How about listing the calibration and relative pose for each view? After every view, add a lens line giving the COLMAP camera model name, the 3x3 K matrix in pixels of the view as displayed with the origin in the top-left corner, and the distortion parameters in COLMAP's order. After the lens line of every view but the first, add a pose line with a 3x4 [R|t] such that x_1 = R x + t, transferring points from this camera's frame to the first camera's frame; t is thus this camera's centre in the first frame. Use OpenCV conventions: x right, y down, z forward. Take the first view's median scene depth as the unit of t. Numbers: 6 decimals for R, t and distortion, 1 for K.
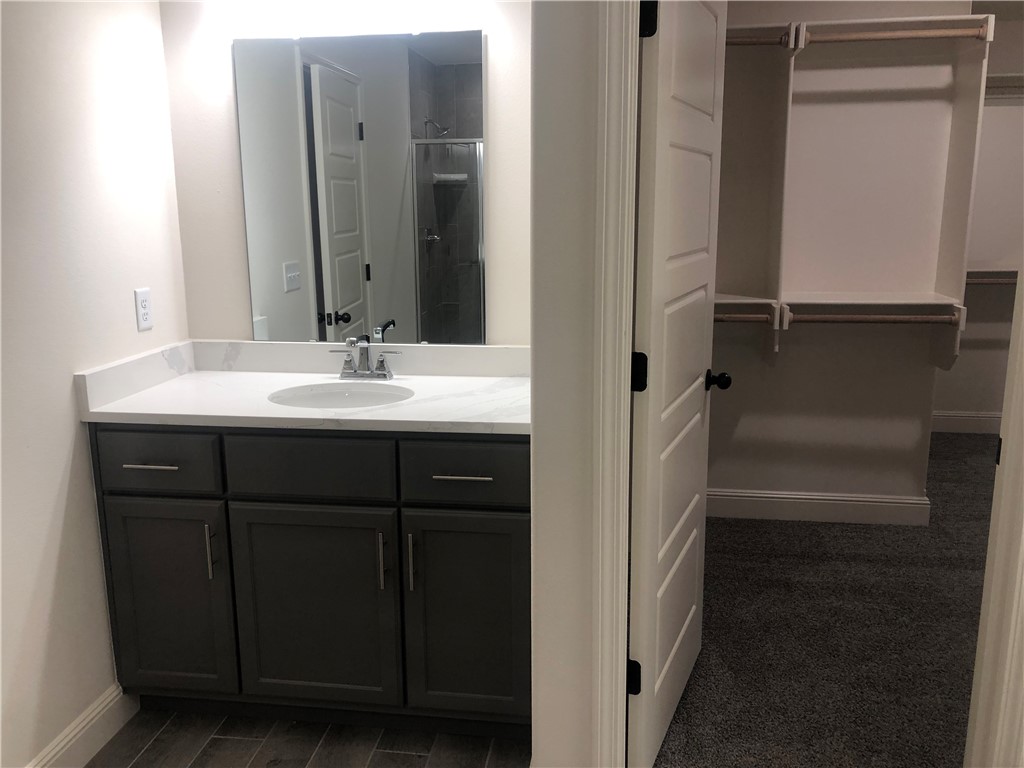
lens RADIAL K [[841.8, 0, 512.0], [0, 841.8, 384.0], [0, 0, 1]] dist [0.006217, 0.013316]
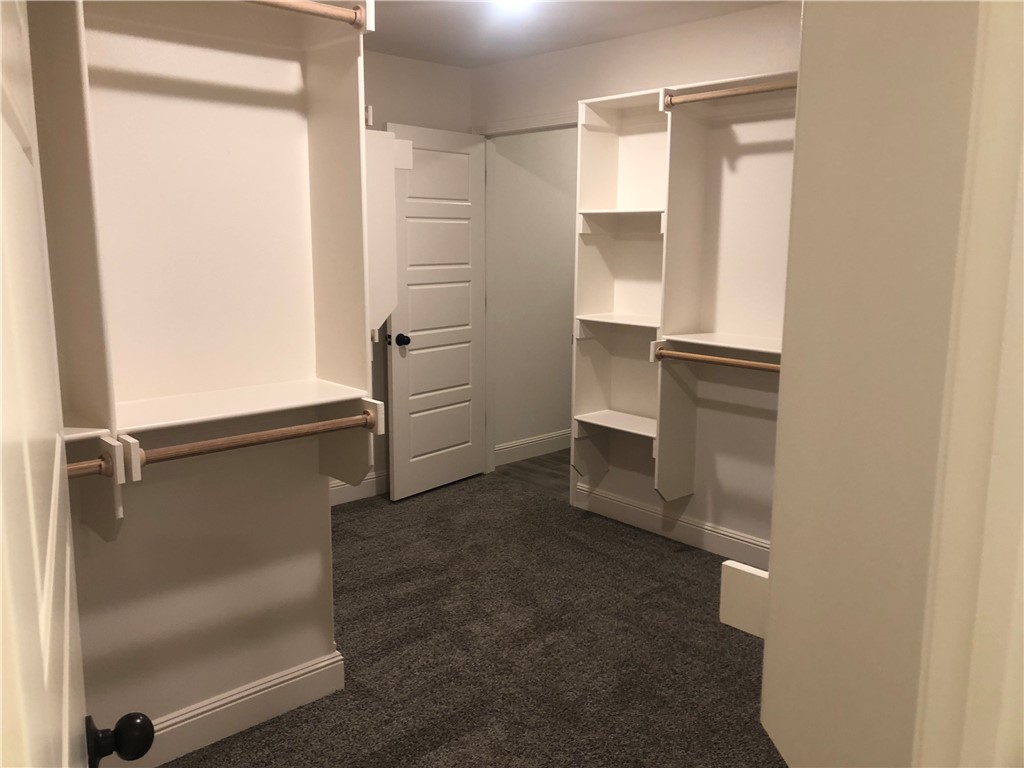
lens RADIAL K [[841.8, 0, 512.0], [0, 841.8, 384.0], [0, 0, 1]] dist [0.006217, 0.013316]
pose [[0.634407, -0.117043, 0.764087, 0.062186], [0.144743, 0.988974, 0.031314, -0.108816], [-0.759327, 0.090731, 0.644353, 0.442517]]
